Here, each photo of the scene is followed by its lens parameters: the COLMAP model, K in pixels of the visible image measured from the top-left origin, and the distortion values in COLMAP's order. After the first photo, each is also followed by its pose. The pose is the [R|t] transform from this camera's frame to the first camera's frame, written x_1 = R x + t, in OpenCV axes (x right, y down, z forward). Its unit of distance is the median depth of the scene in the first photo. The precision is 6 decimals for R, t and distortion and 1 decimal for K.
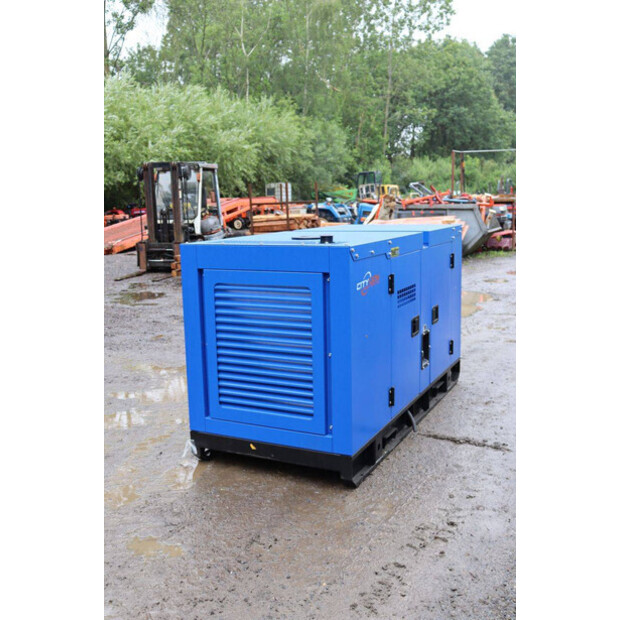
lens RADIAL K [[658.1, 0, 310.0], [0, 658.1, 310.0], [0, 0, 1]] dist [-0.002597, 0.002282]
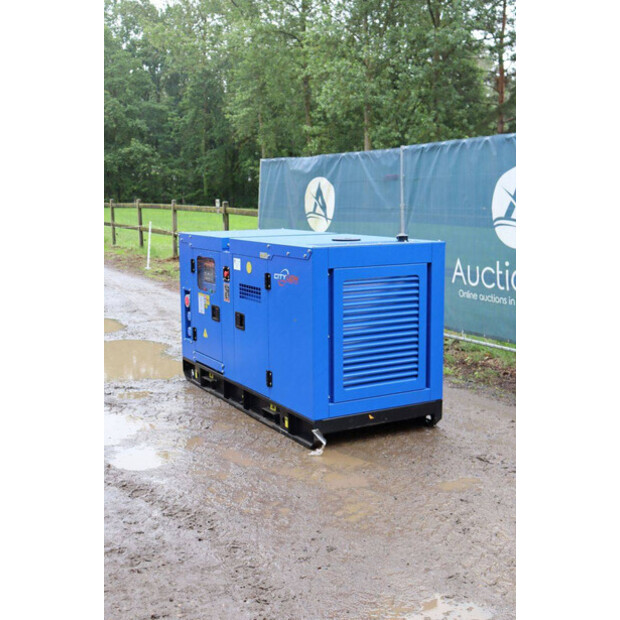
lens RADIAL K [[789.1, 0, 310.0], [0, 789.1, 310.0], [0, 0, 1]] dist [0.020371, 0.013090]
pose [[0.546813, -0.102660, 0.830937, -1.299144], [0.123617, 0.991477, 0.041146, -0.052663], [-0.828079, 0.080219, 0.554842, 0.296347]]
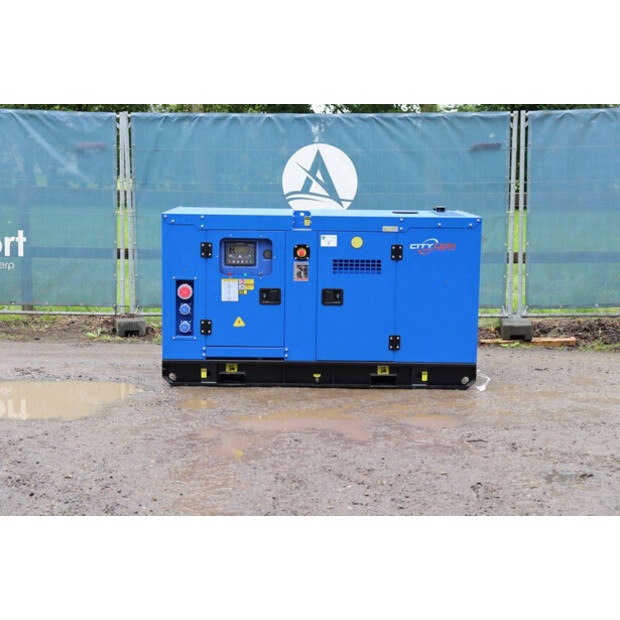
lens RADIAL K [[1062.3, 0, 310.0], [0, 1062.3, 310.0], [0, 0, 1]] dist [0.170773, 0.137246]
pose [[-0.469847, -0.105559, 0.876414, -1.931300], [0.132910, 0.973047, 0.188451, -0.369847], [-0.872685, 0.205027, -0.443154, 2.296908]]
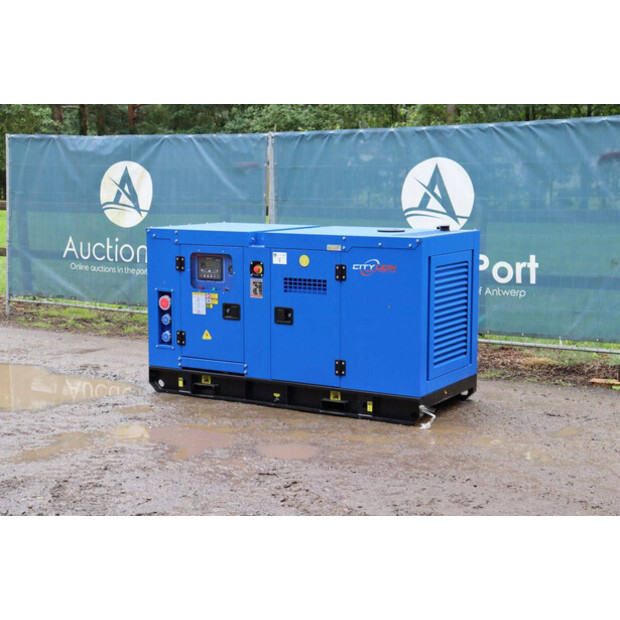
lens RADIAL K [[1062.3, 0, 310.0], [0, 1062.3, 310.0], [0, 0, 1]] dist [0.170773, 0.137246]
pose [[0.057628, -0.105358, 0.992763, -2.147716], [0.151634, 0.983802, 0.095605, -0.187863], [-0.986755, 0.145028, 0.072671, 1.089611]]
